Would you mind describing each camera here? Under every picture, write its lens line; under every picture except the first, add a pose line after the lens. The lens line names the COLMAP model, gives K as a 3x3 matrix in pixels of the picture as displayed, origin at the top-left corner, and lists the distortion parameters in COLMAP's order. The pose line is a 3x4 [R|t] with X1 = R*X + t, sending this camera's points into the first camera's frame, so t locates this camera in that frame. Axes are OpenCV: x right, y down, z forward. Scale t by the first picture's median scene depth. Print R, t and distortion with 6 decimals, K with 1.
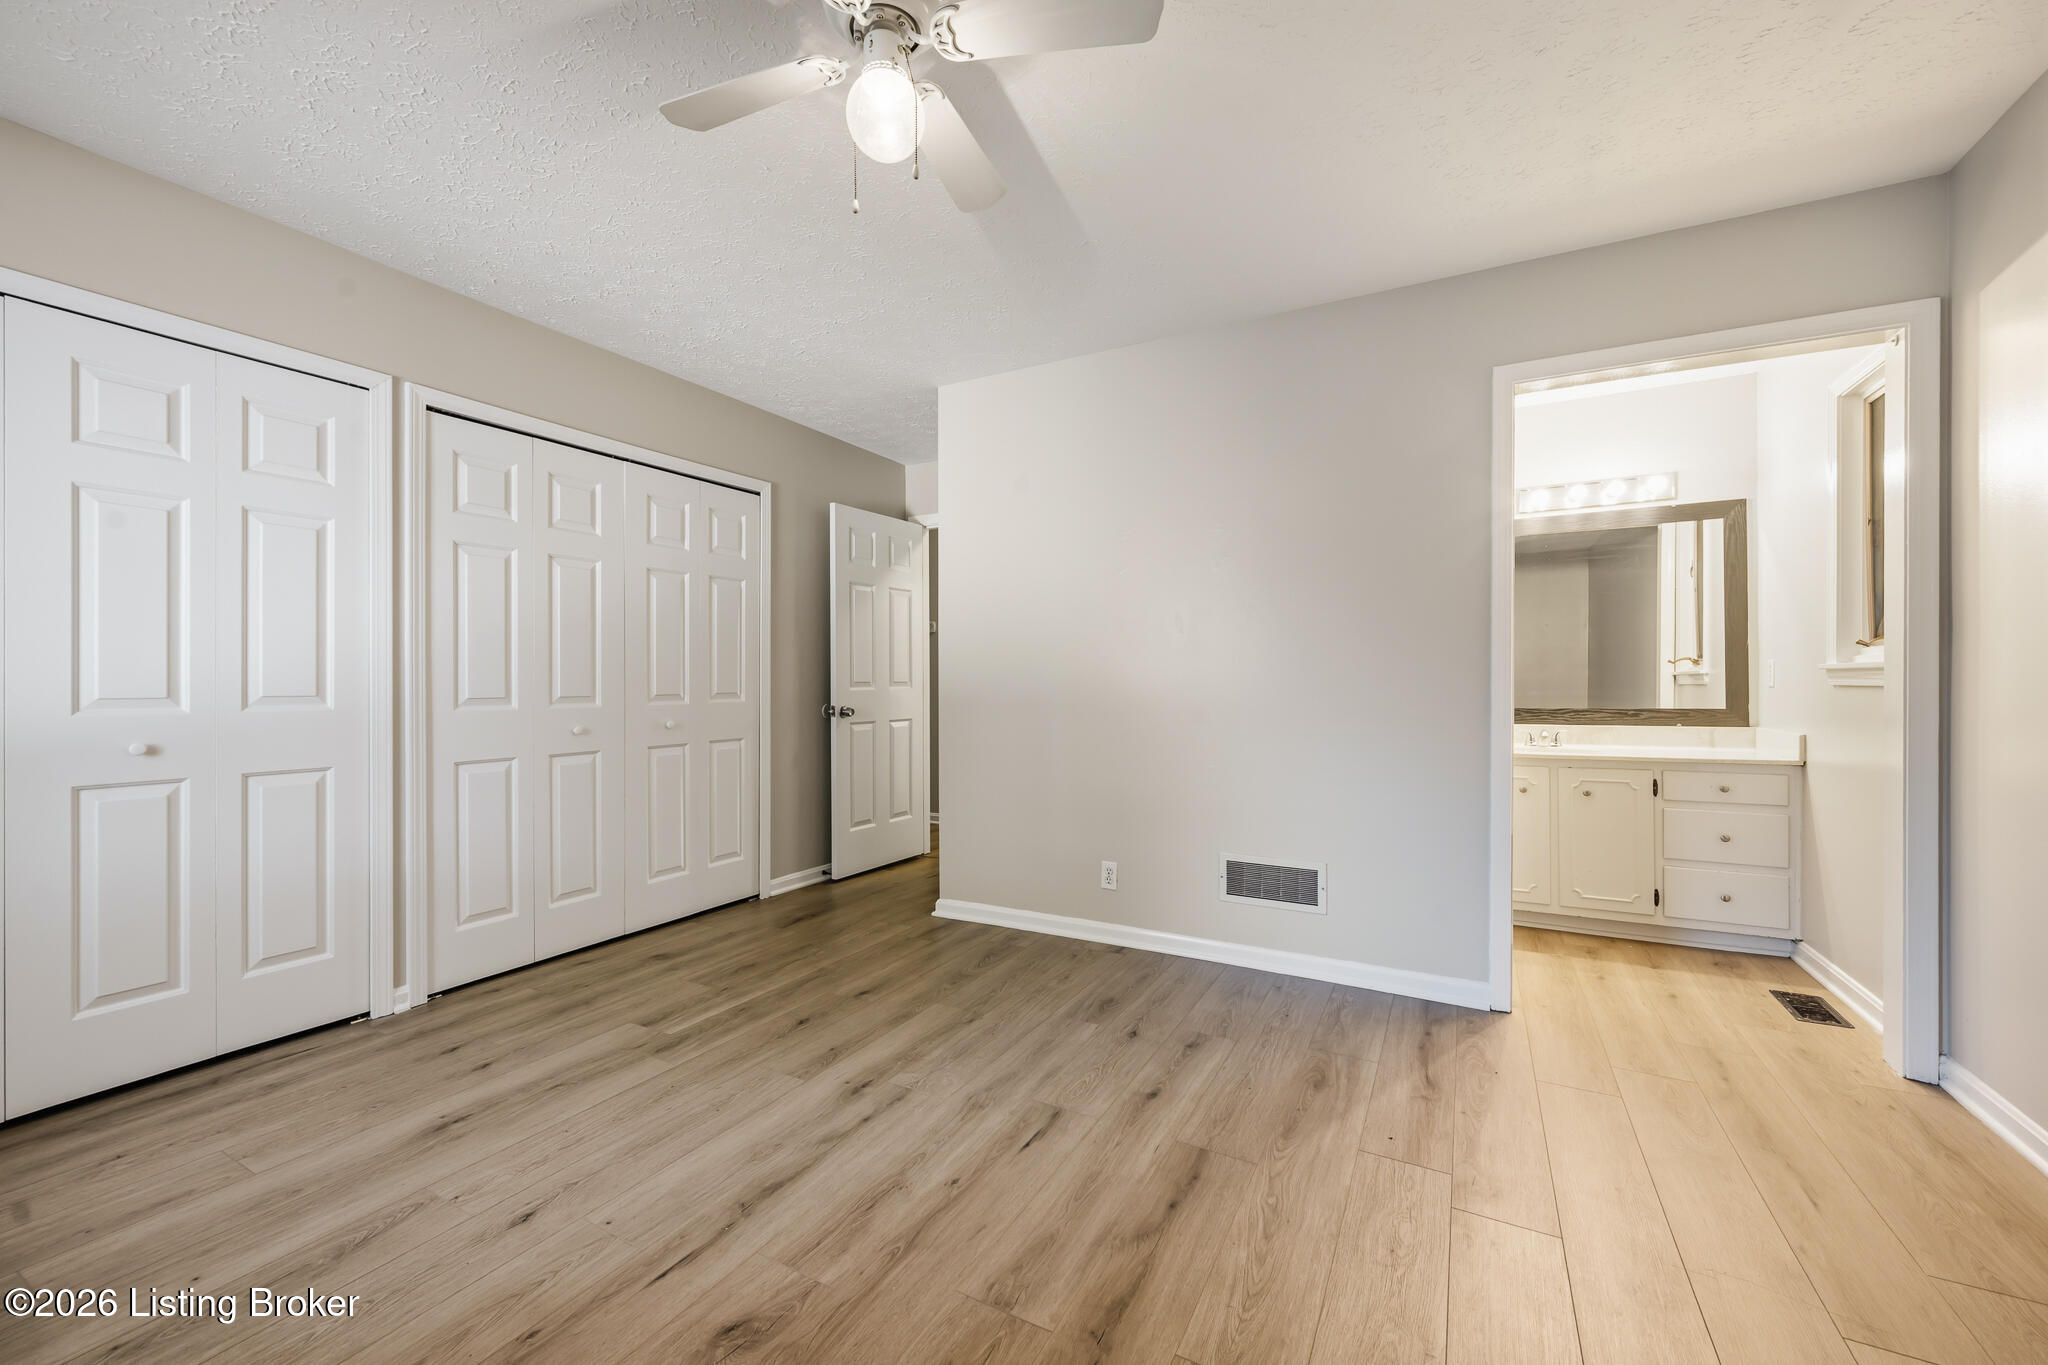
lens RADIAL K [[806.2, 0, 1027.8], [0, 806.2, 682.4], [0, 0, 1]] dist [-0.003236, -0.000137]
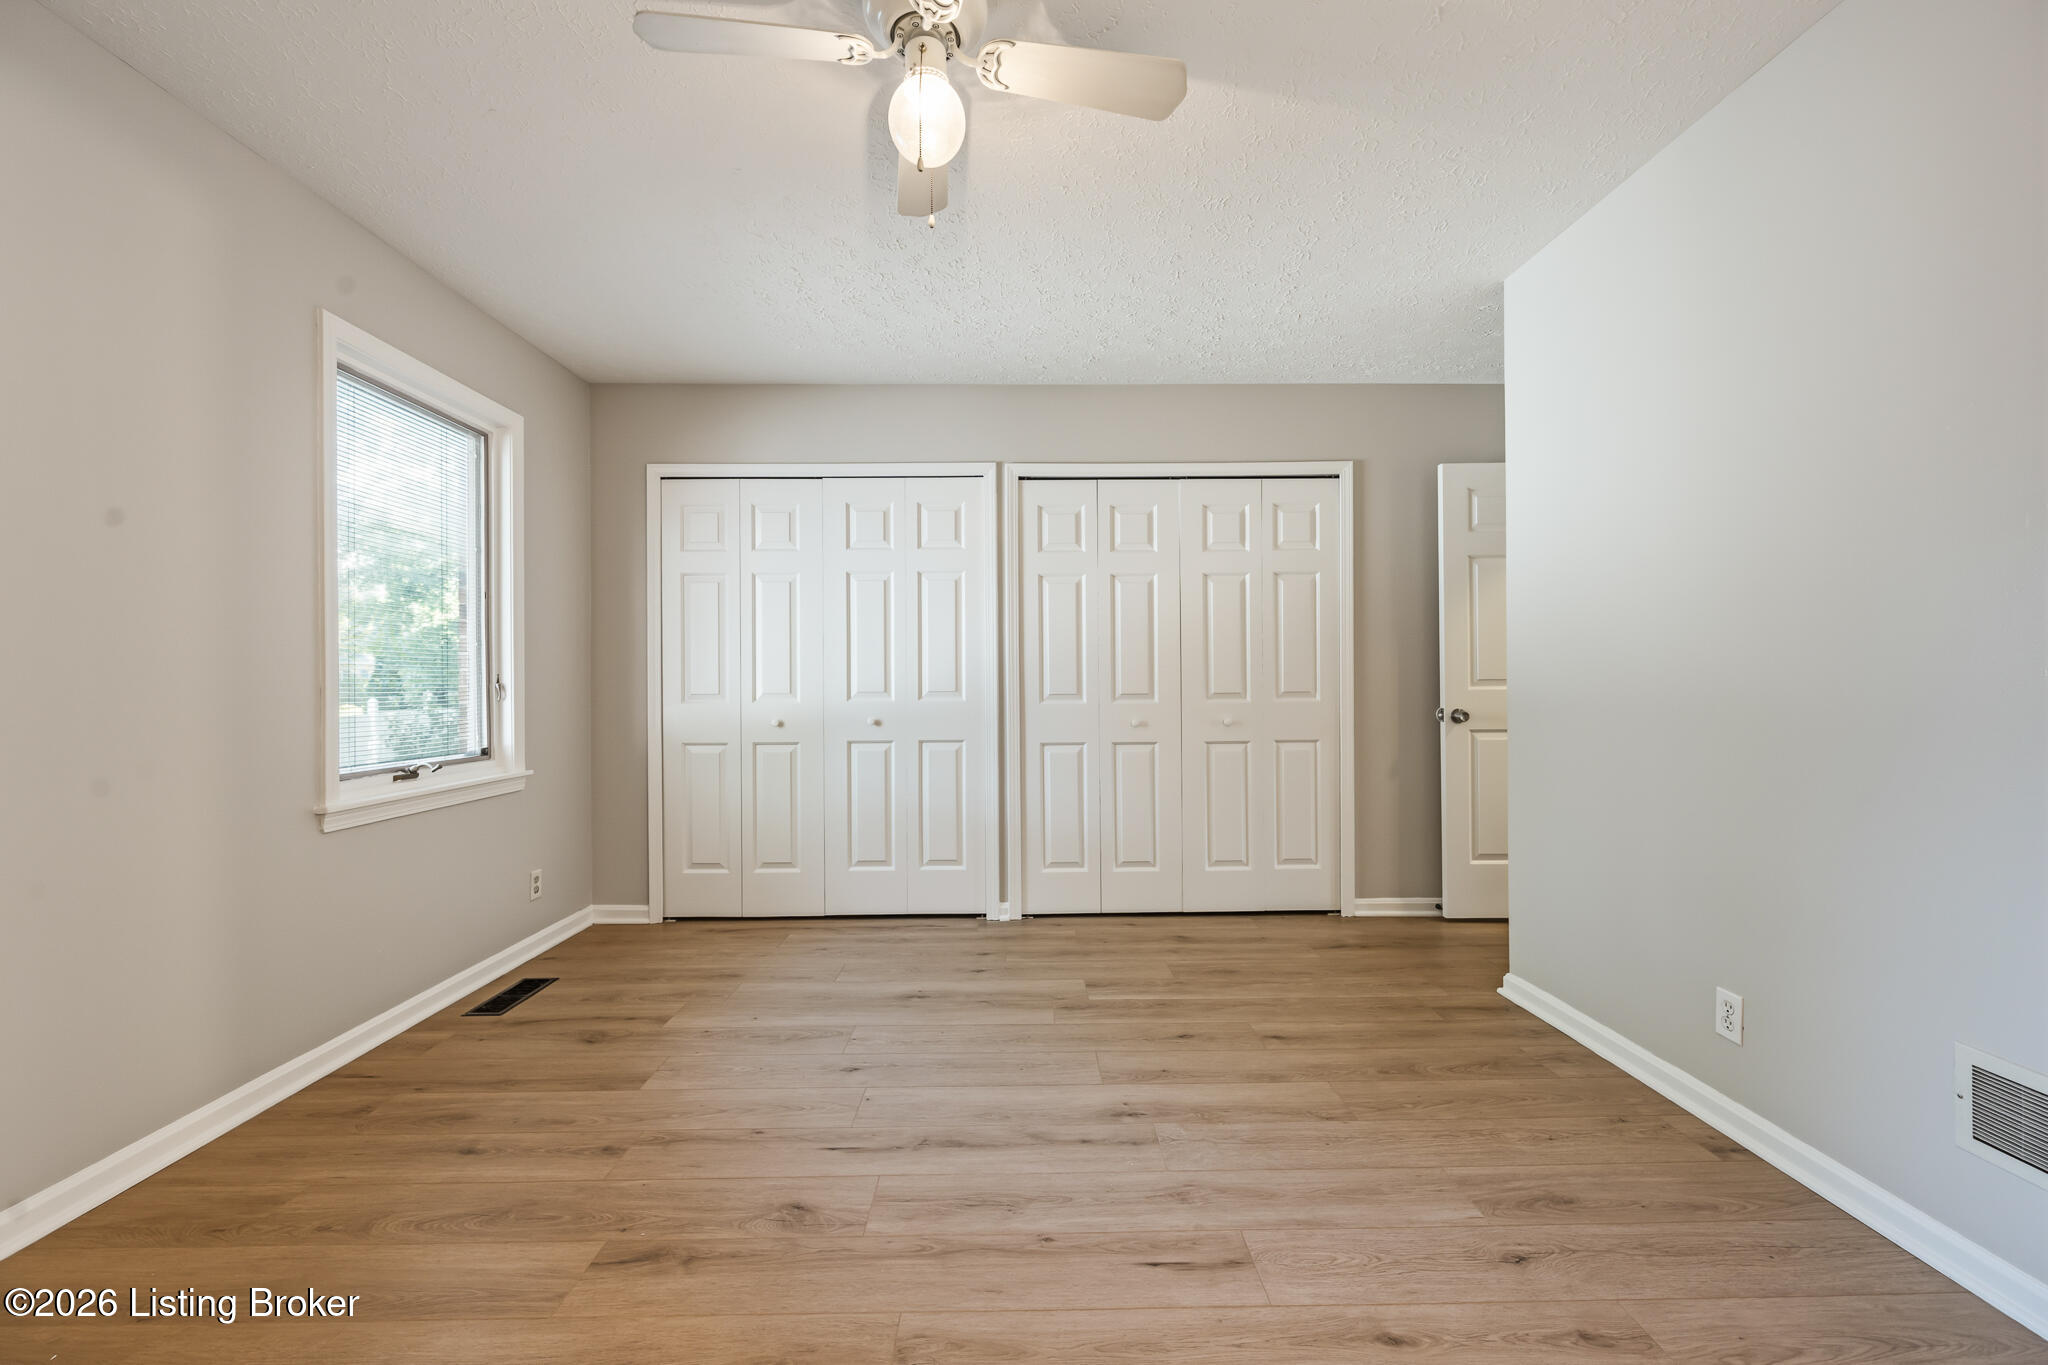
lens RADIAL K [[806.2, 0, 1029.5], [0, 806.2, 682.2], [0, 0, 1]] dist [-0.003236, -0.000137]
pose [[0.489811, -0.002093, -0.871826, 0.477037], [0.004075, 0.999992, -0.000111, 0.000337], [0.871819, -0.003498, 0.489816, 0.382719]]
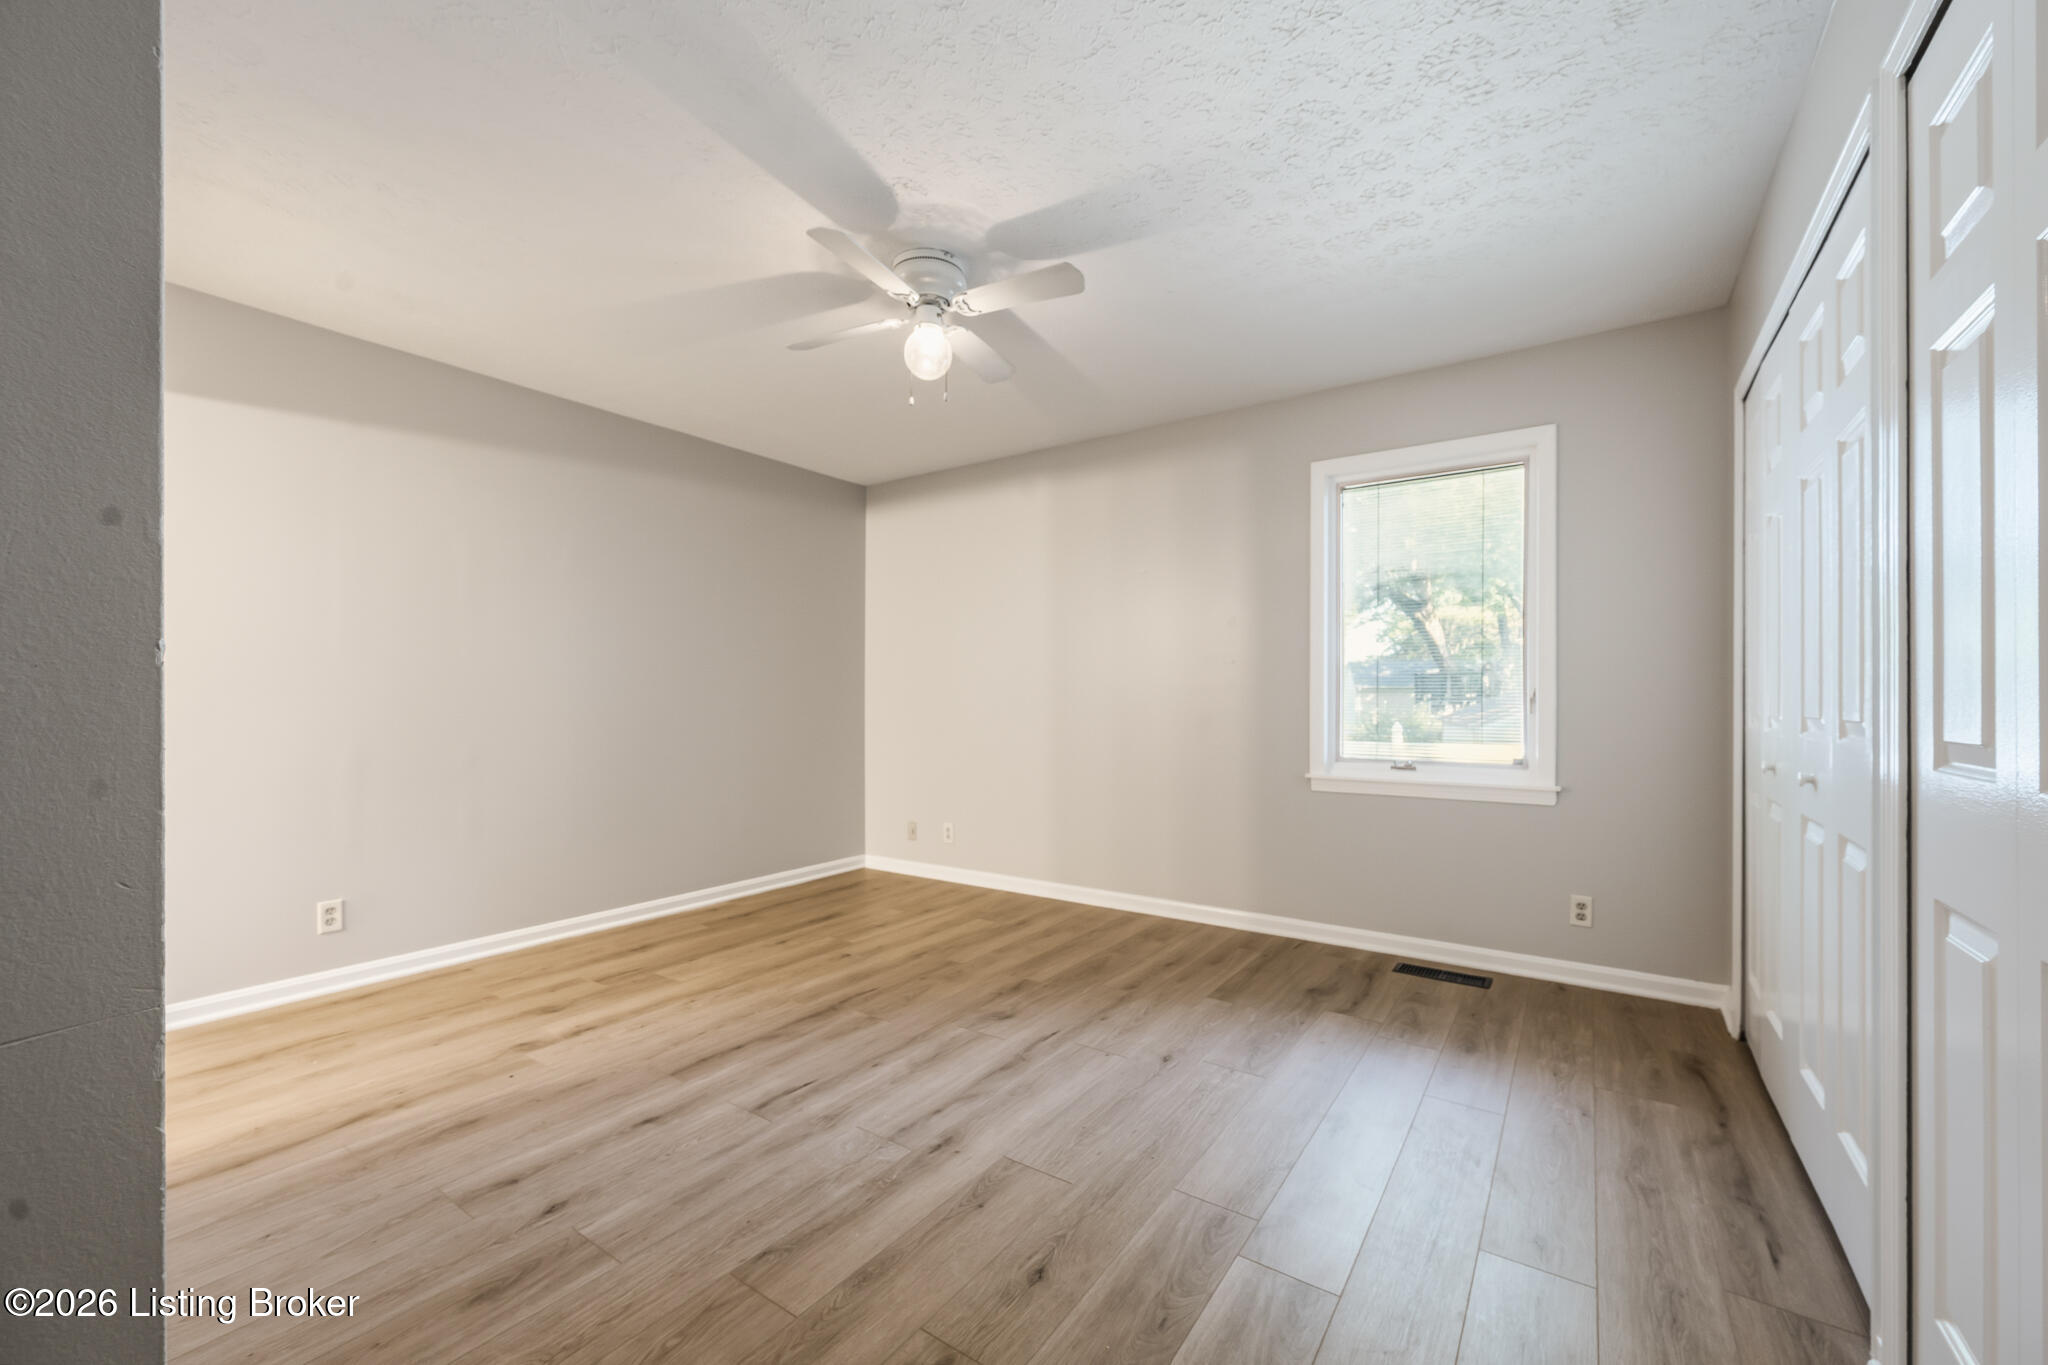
lens RADIAL K [[806.2, 0, 1016.9], [0, 806.2, 693.4], [0, 0, 1]] dist [-0.003236, -0.000137]
pose [[-0.993091, 0.002425, 0.117324, -0.342925], [0.001937, 0.999989, -0.004269, -0.000925], [-0.117333, -0.004012, -0.993085, 1.629326]]
